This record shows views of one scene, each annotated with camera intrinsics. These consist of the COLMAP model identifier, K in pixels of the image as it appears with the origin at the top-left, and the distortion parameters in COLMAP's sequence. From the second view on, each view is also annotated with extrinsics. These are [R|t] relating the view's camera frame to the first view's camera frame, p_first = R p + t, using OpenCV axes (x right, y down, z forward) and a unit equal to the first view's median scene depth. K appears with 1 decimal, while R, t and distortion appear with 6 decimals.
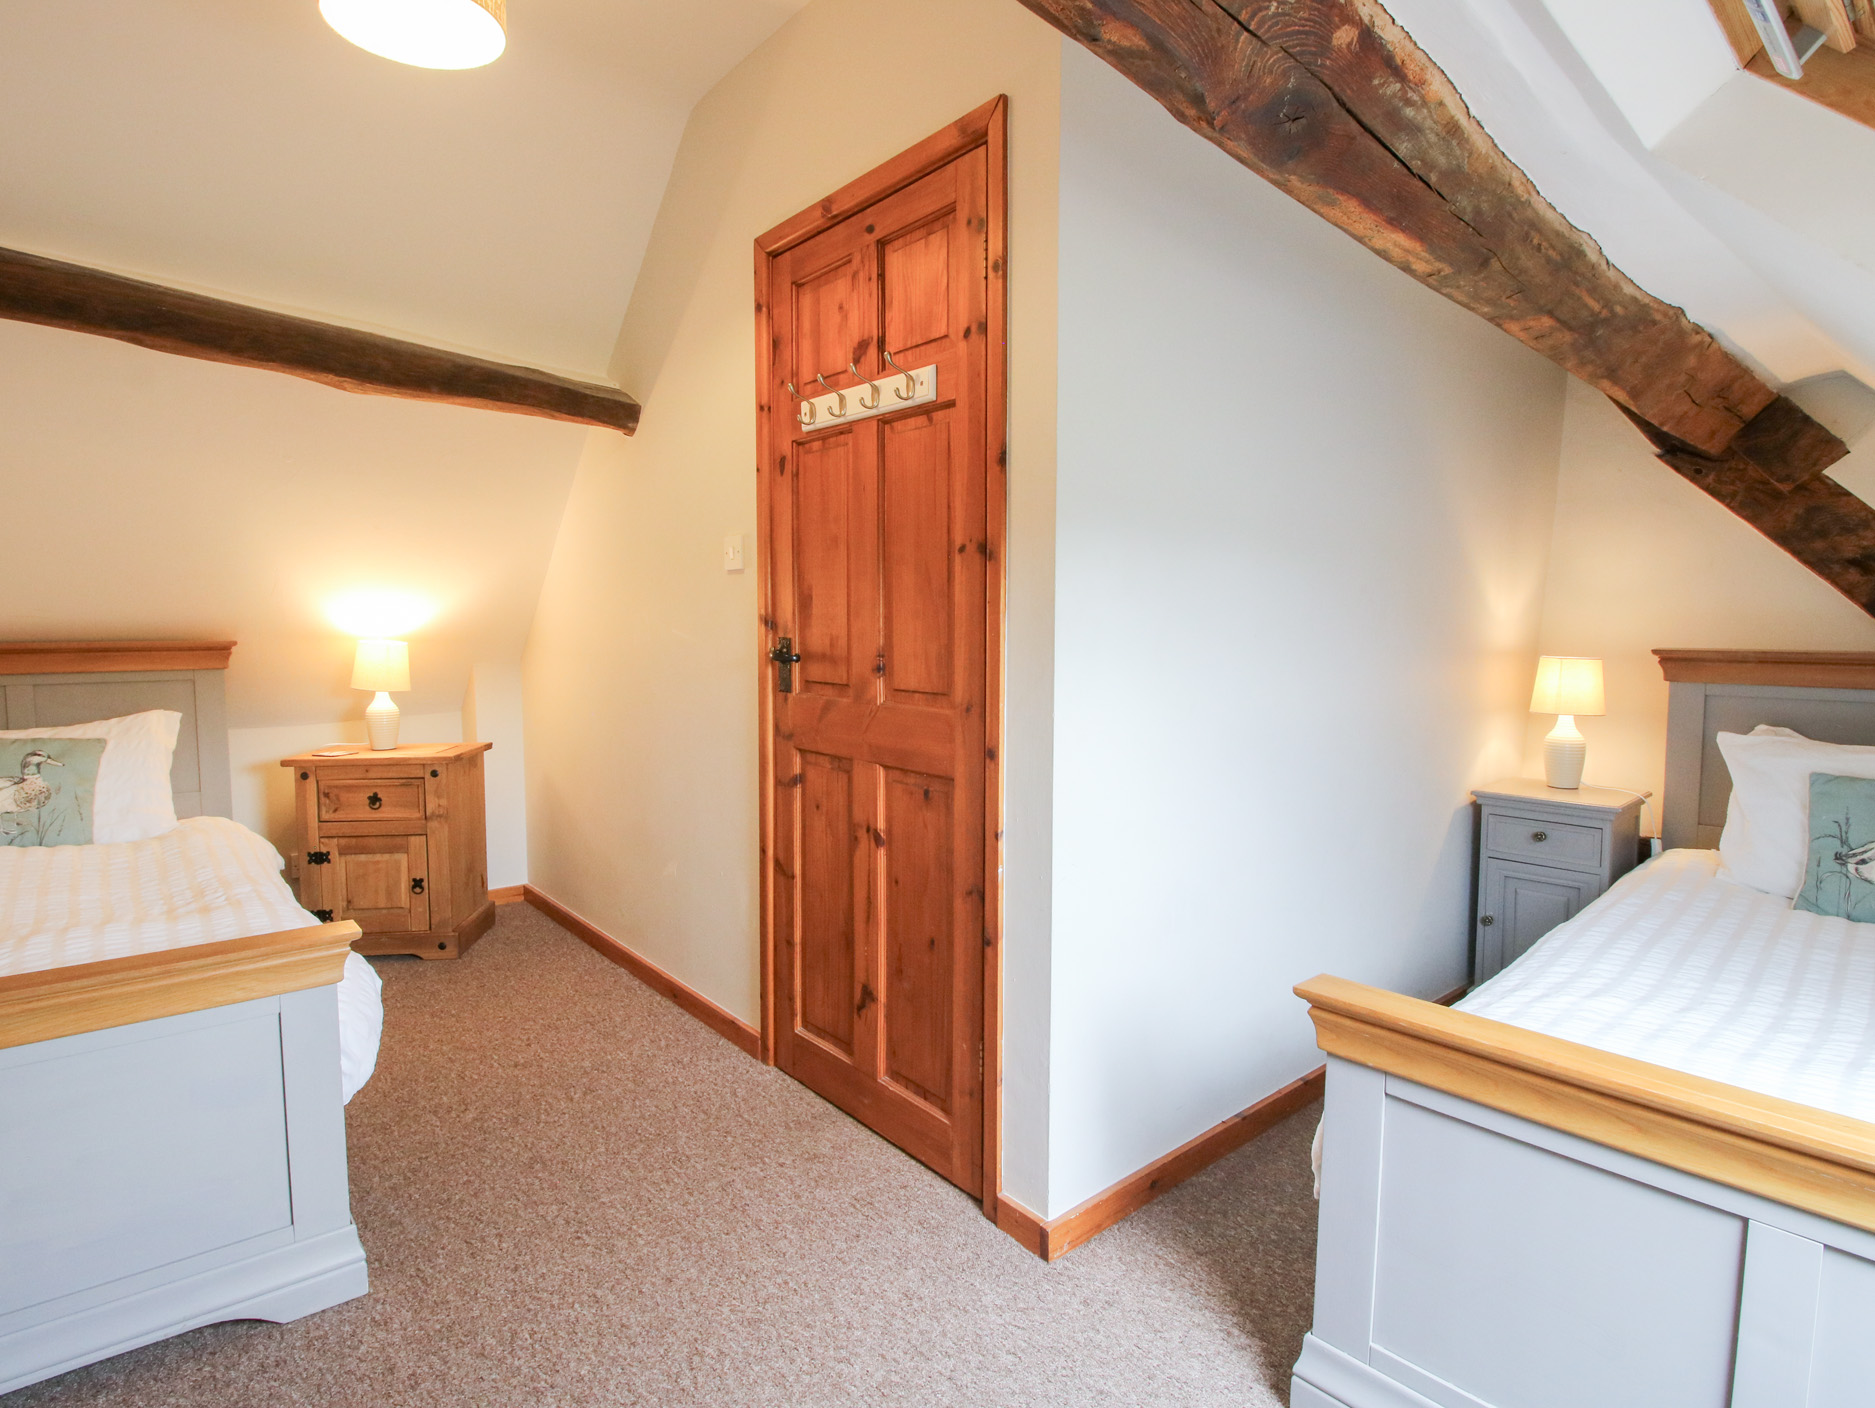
lens RADIAL K [[974.0, 0, 924.1], [0, 974.0, 692.3], [0, 0, 1]] dist [0.000755, -0.011589]
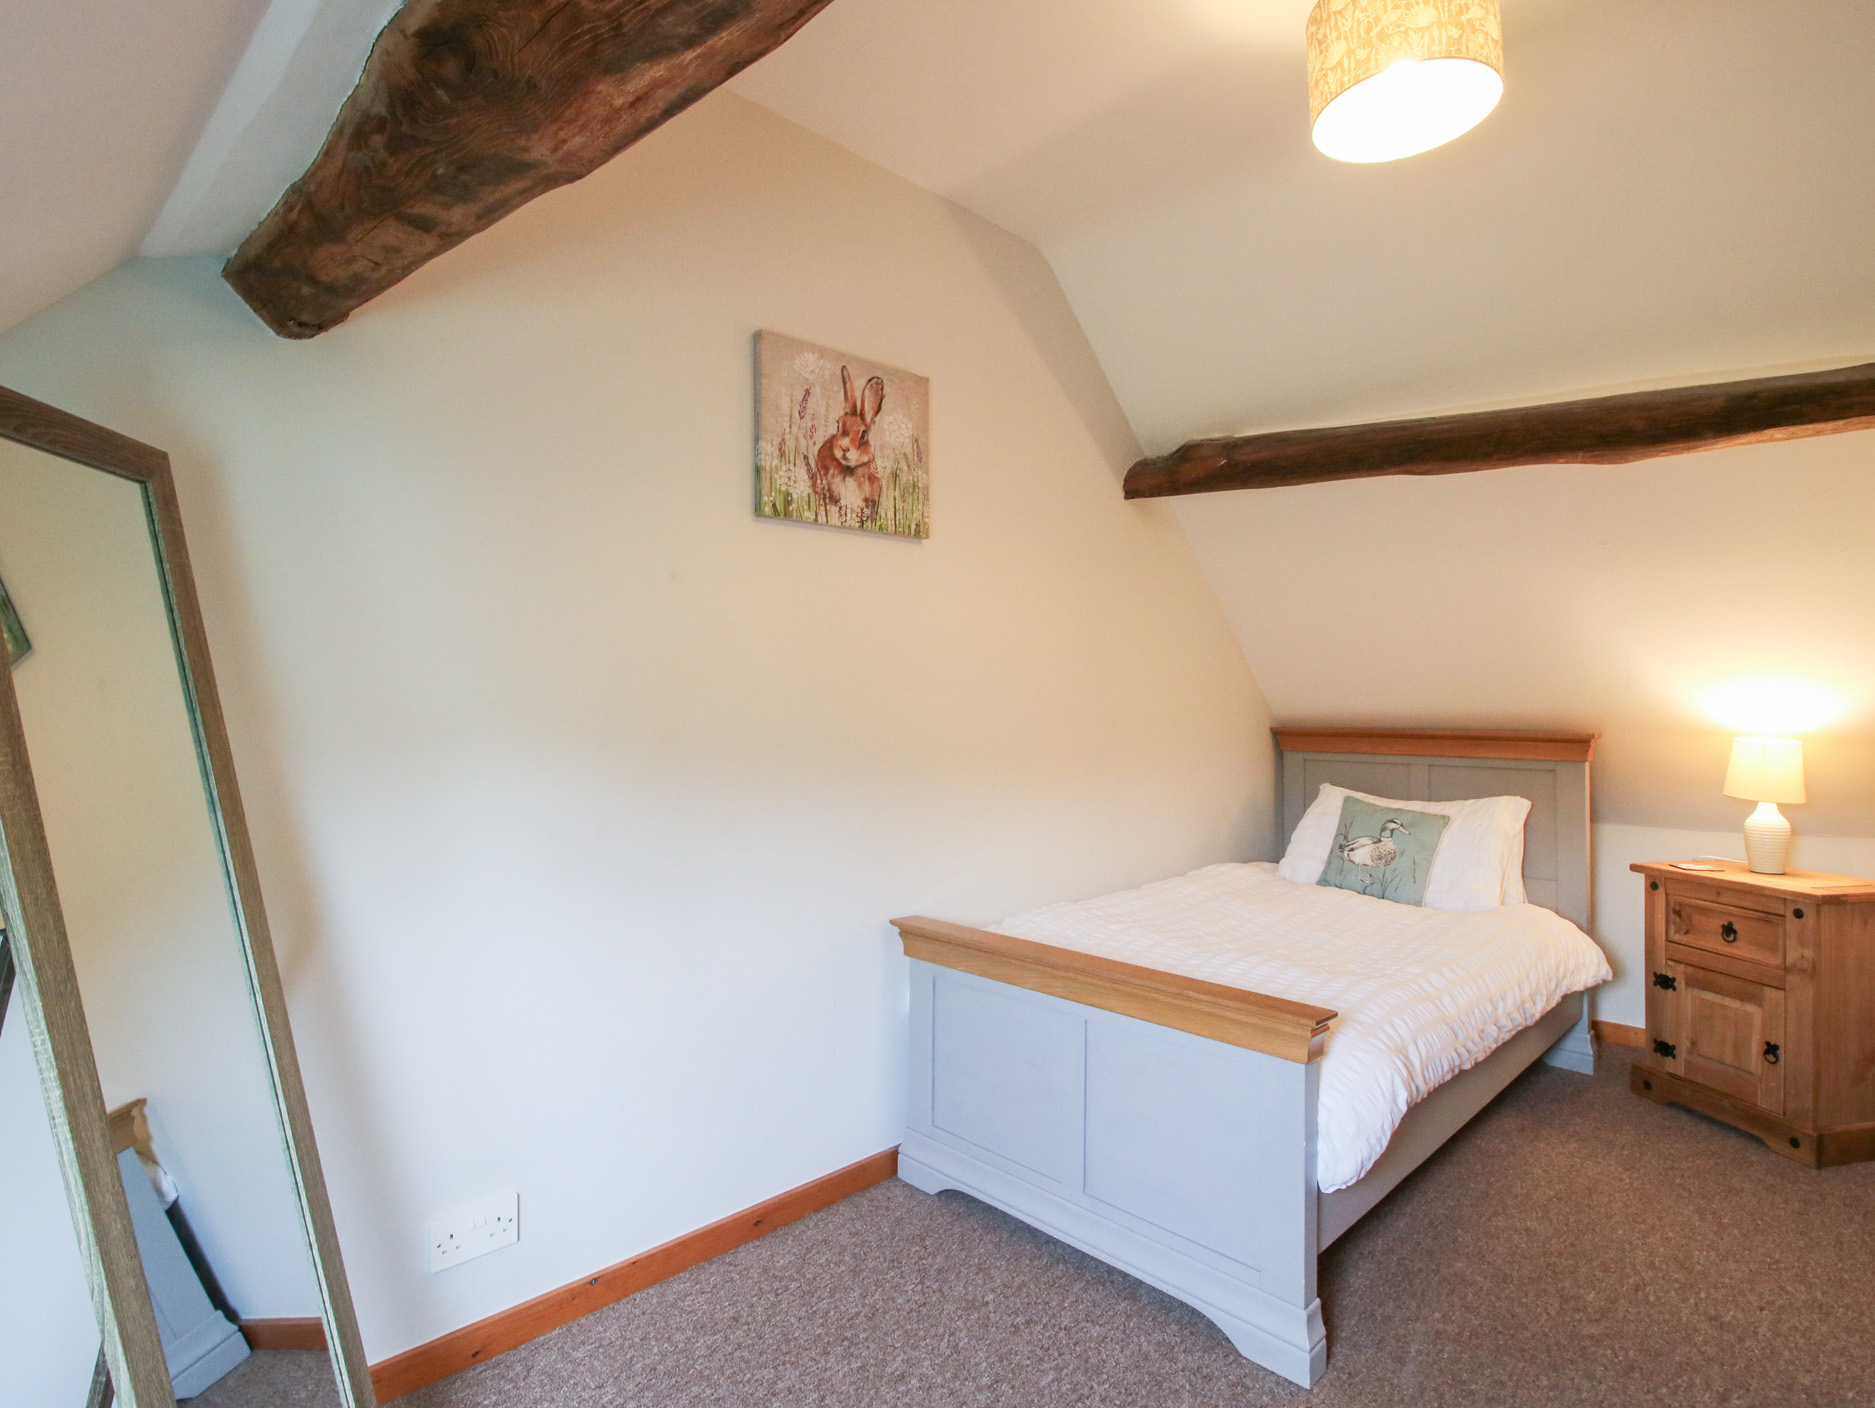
lens RADIAL K [[974.0, 0, 924.1], [0, 974.0, 692.3], [0, 0, 1]] dist [0.000755, -0.011589]
pose [[0.096359, -0.011952, -0.995275, 0.193358], [-0.078456, 0.996726, -0.019565, -0.021906], [0.992250, 0.079970, 0.095106, 0.227009]]
